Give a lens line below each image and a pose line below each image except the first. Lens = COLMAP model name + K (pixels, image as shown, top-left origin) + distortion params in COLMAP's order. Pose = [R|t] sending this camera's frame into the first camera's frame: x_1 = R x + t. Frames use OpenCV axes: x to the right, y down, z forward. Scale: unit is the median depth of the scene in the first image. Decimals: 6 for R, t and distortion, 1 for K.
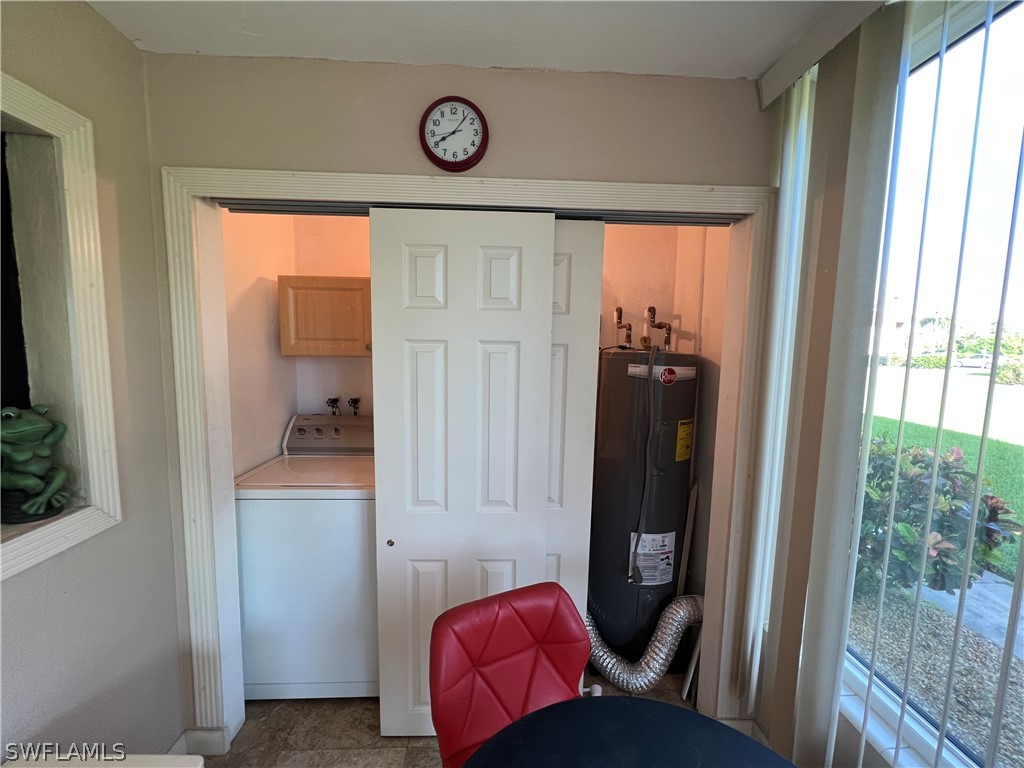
lens RADIAL K [[410.7, 0, 516.3], [0, 410.7, 386.8], [0, 0, 1]] dist [-0.002823, 0.001196]
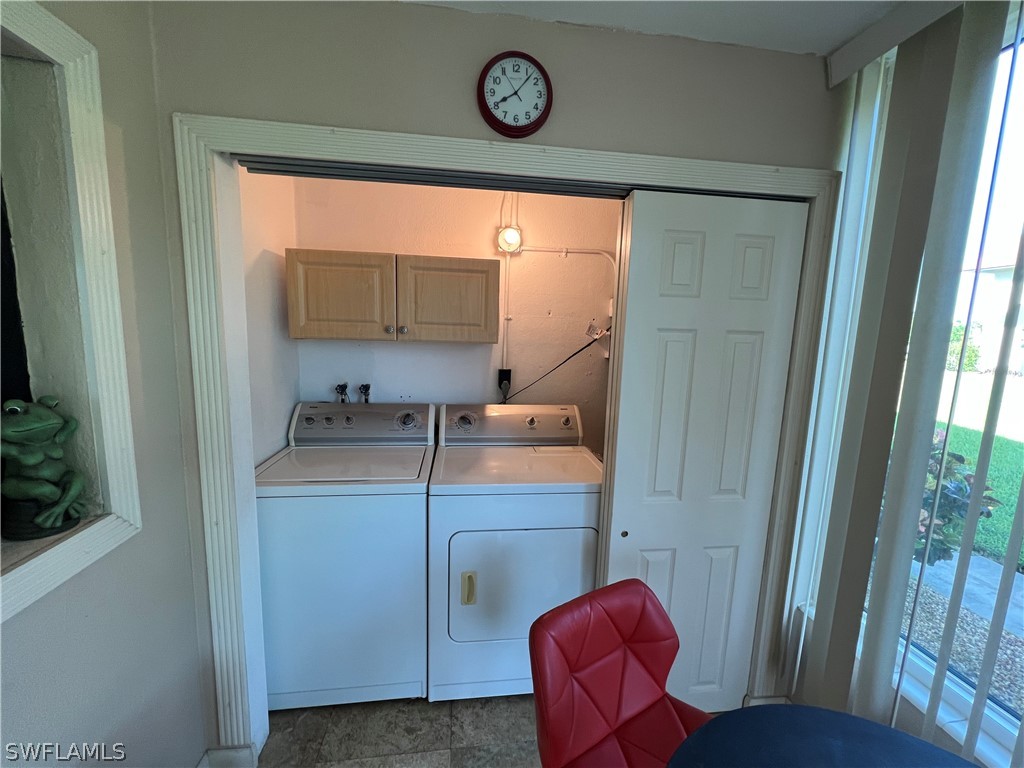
lens RADIAL K [[410.7, 0, 508.2], [0, 410.7, 386.5], [0, 0, 1]] dist [-0.002823, 0.001196]
pose [[0.996097, -0.000756, 0.088260, -0.244387], [-0.002844, 0.999169, 0.040659, -0.009905], [-0.088217, -0.040752, 0.995267, 0.074090]]
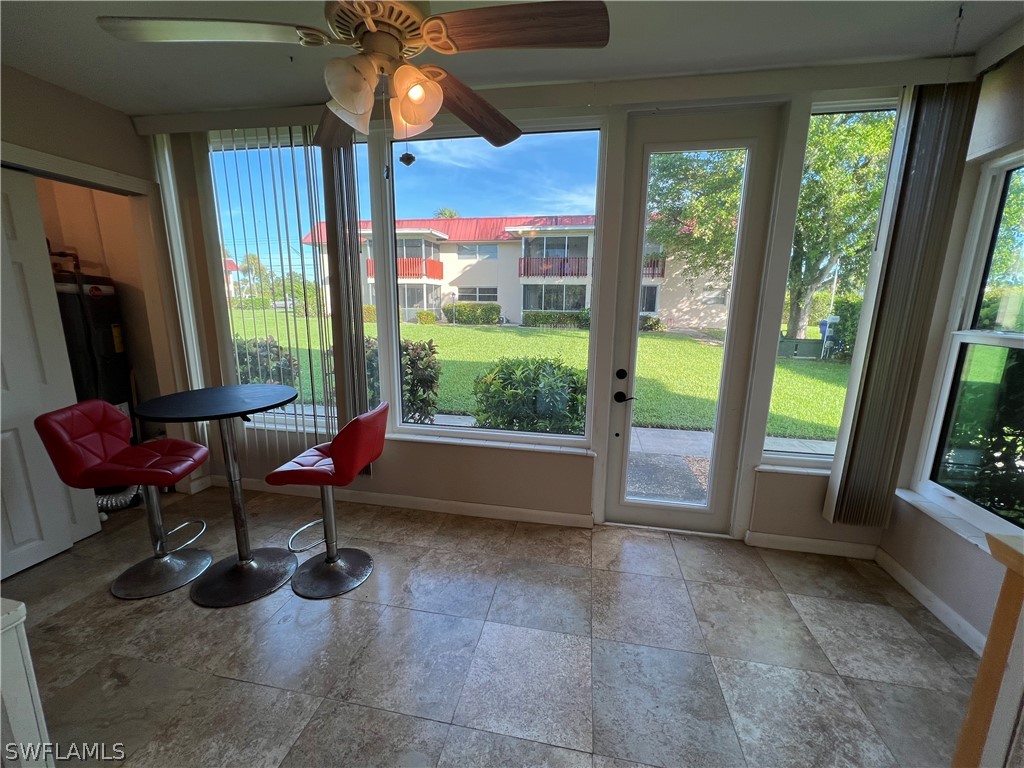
lens RADIAL K [[410.7, 0, 515.4], [0, 410.7, 386.0], [0, 0, 1]] dist [-0.002823, 0.001196]
pose [[0.224626, -0.209403, 0.951679, -0.972653], [0.086956, 0.977048, 0.194461, 0.189829], [-0.970557, 0.039073, 0.237679, -0.993782]]
